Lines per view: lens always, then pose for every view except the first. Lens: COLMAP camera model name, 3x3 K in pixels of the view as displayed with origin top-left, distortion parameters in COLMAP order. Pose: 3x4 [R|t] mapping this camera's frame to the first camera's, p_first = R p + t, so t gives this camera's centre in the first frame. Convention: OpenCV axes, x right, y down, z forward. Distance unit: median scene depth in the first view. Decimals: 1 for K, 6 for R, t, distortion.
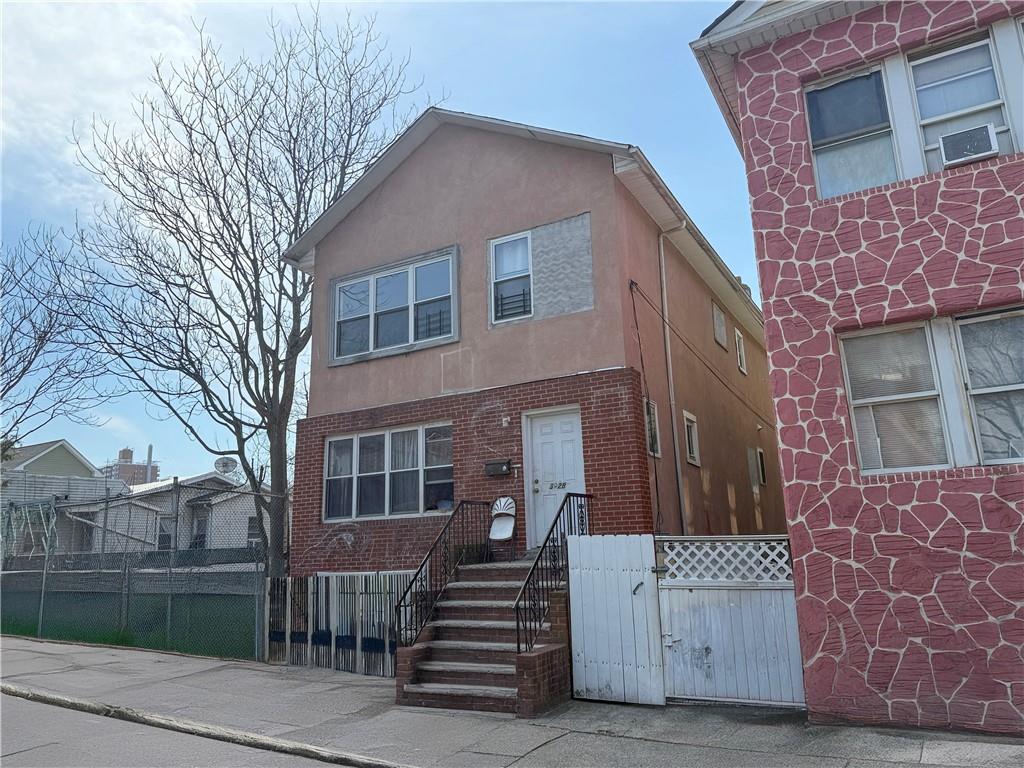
lens RADIAL K [[721.3, 0, 520.0], [0, 721.3, 385.1], [0, 0, 1]] dist [0.068850, -0.076589]
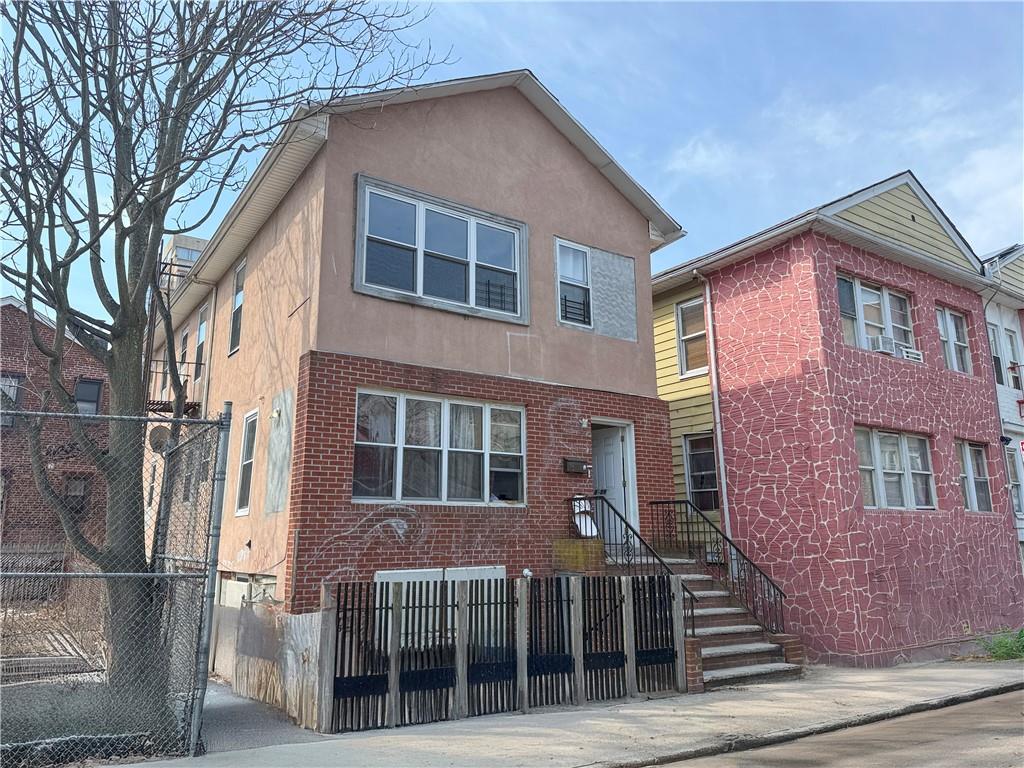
lens RADIAL K [[711.3, 0, 515.4], [0, 711.3, 390.5], [0, 0, 1]] dist [0.087844, -0.122010]
pose [[0.450210, 0.215873, 0.866435, -0.896820], [-0.204221, 0.969510, -0.135439, 0.153941], [-0.869255, -0.115968, 0.480569, 0.560875]]
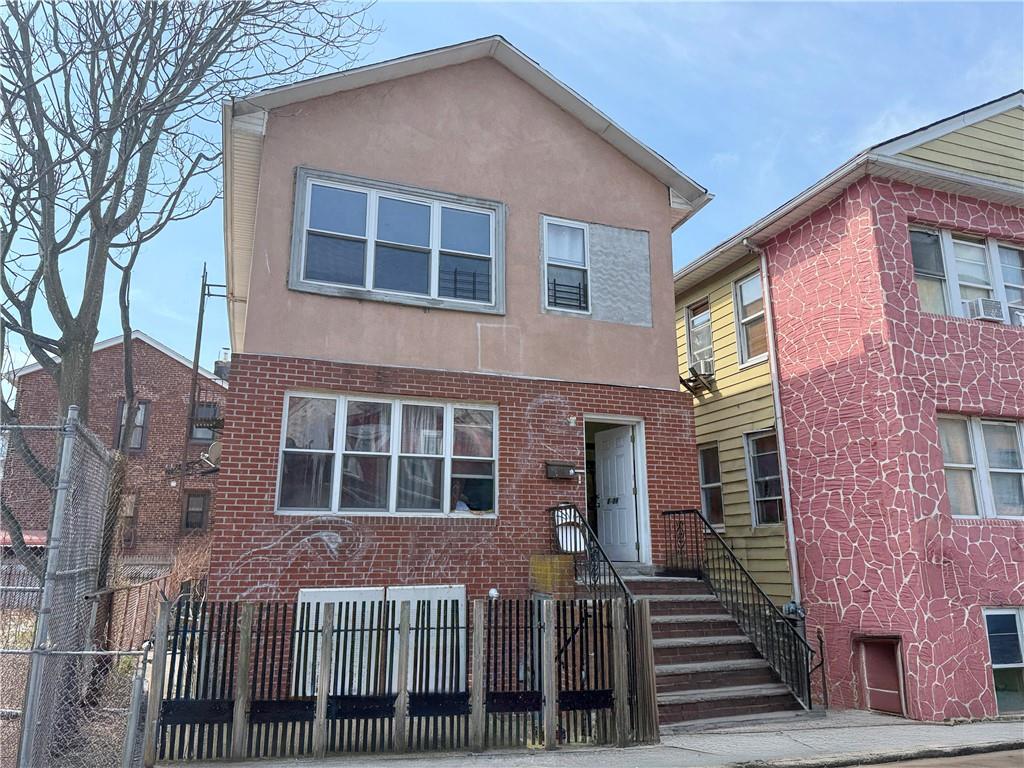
lens RADIAL K [[721.3, 0, 520.0], [0, 721.3, 385.1], [0, 0, 1]] dist [0.068850, -0.076589]
pose [[0.653898, 0.210377, 0.726746, -0.681266], [-0.188126, 0.975606, -0.113147, 0.113788], [-0.732821, -0.062733, 0.677524, 0.409748]]
